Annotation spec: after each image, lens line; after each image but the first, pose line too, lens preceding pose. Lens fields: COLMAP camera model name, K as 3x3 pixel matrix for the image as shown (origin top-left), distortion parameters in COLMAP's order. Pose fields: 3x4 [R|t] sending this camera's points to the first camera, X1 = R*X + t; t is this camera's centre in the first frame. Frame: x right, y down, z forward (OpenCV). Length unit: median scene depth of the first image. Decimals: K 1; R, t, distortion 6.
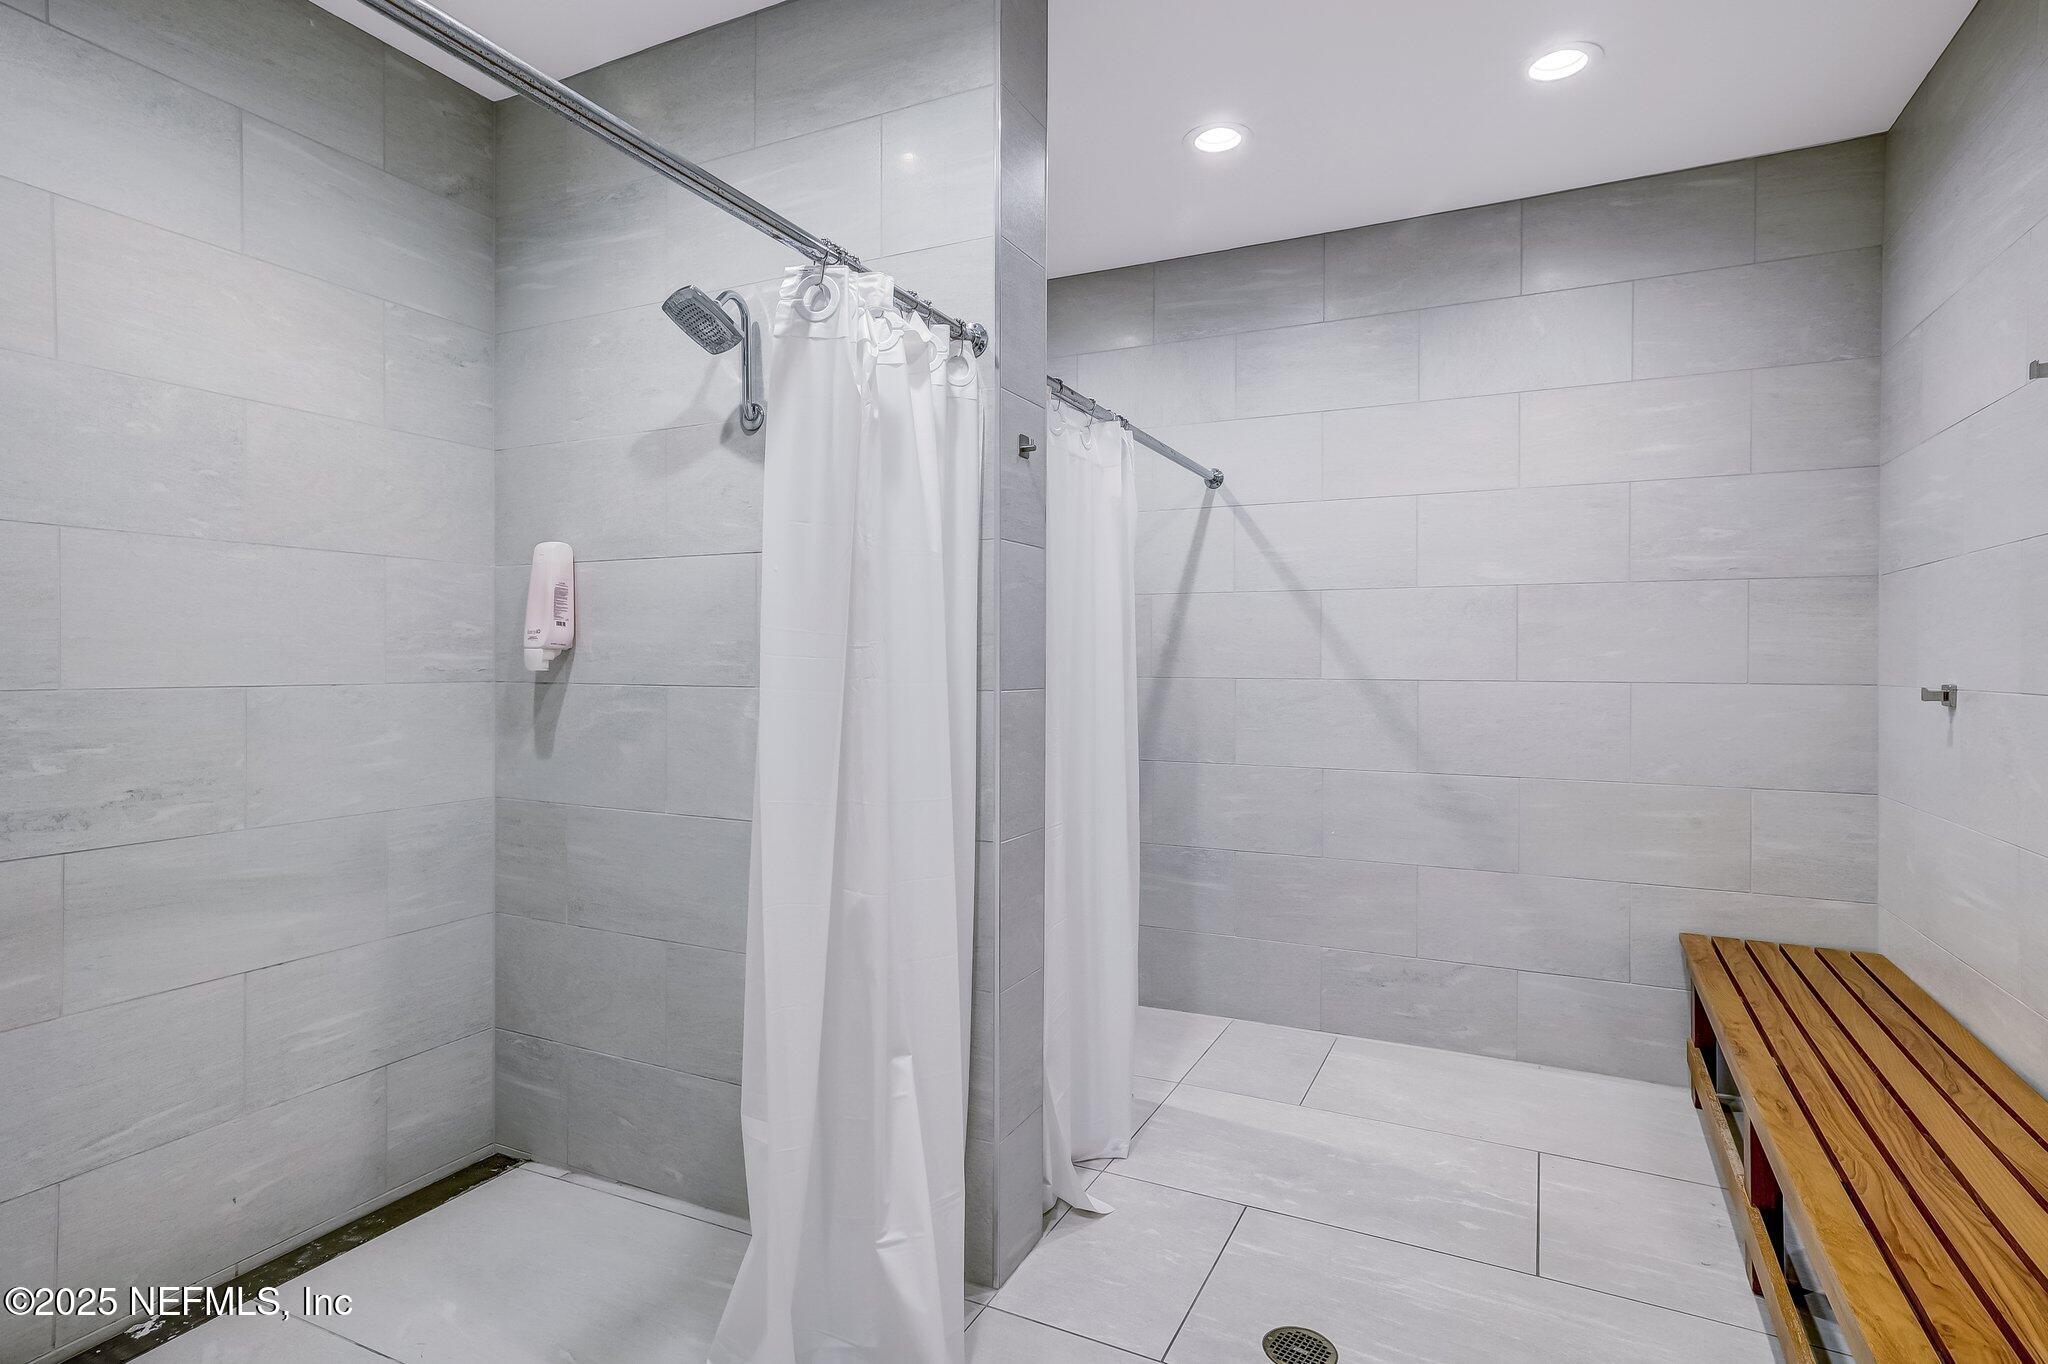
lens RADIAL K [[1048.4, 0, 1037.2], [0, 1048.4, 677.7], [0, 0, 1]] dist [0.002752, 0.000926]
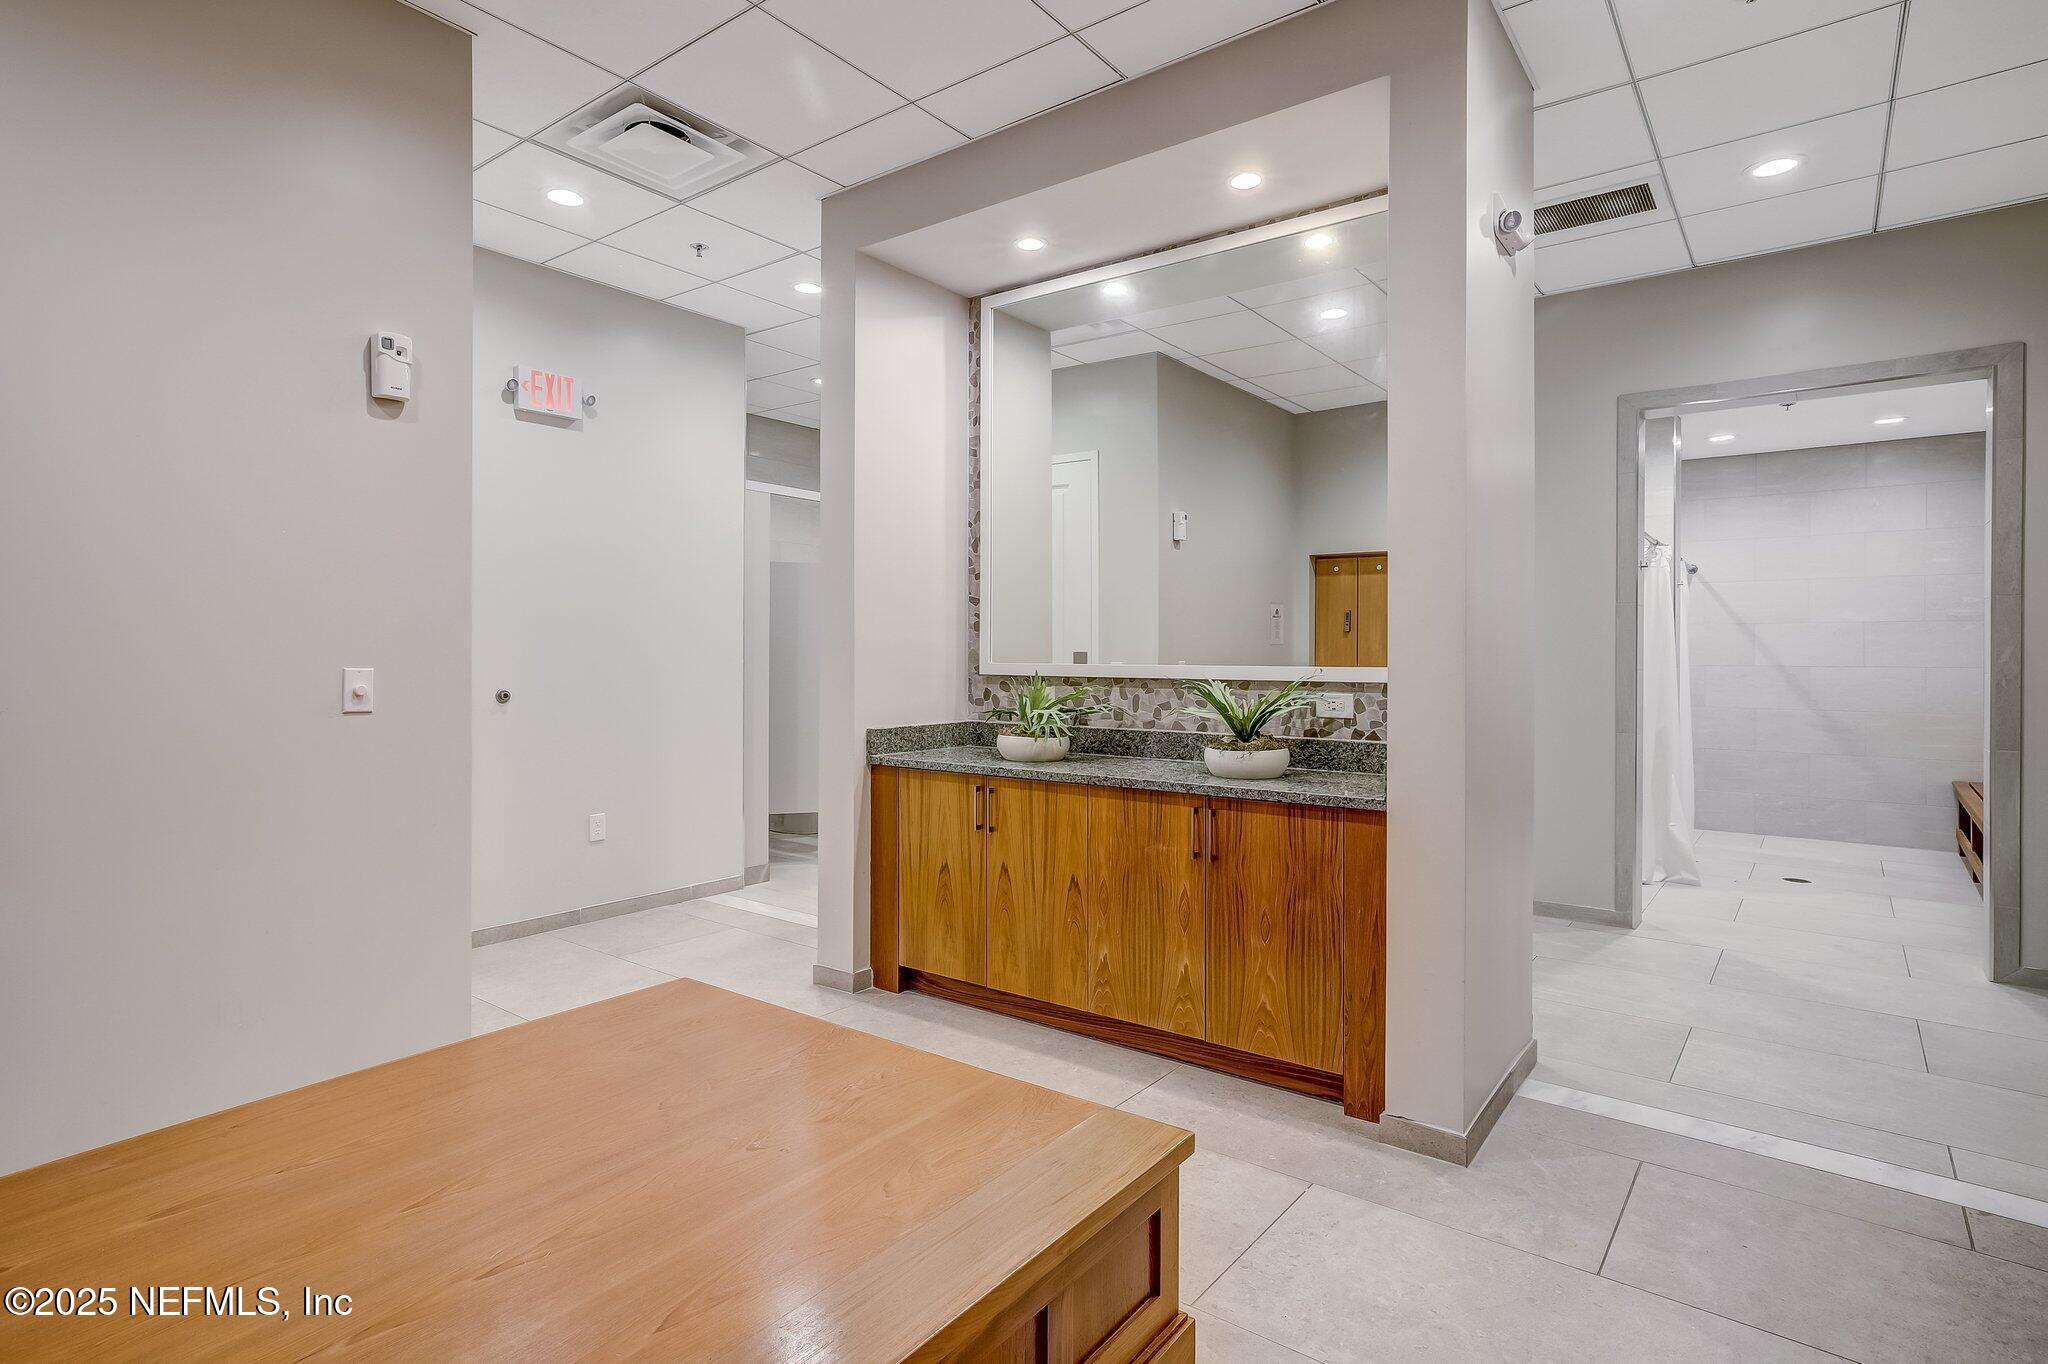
lens RADIAL K [[1048.4, 0, 1011.7], [0, 1048.4, 672.7], [0, 0, 1]] dist [0.002752, 0.000926]
pose [[0.985157, -0.002000, -0.171646, -0.845744], [0.002188, 0.999997, 0.000906, 0.009492], [0.171643, -0.001268, 0.985158, -1.342916]]
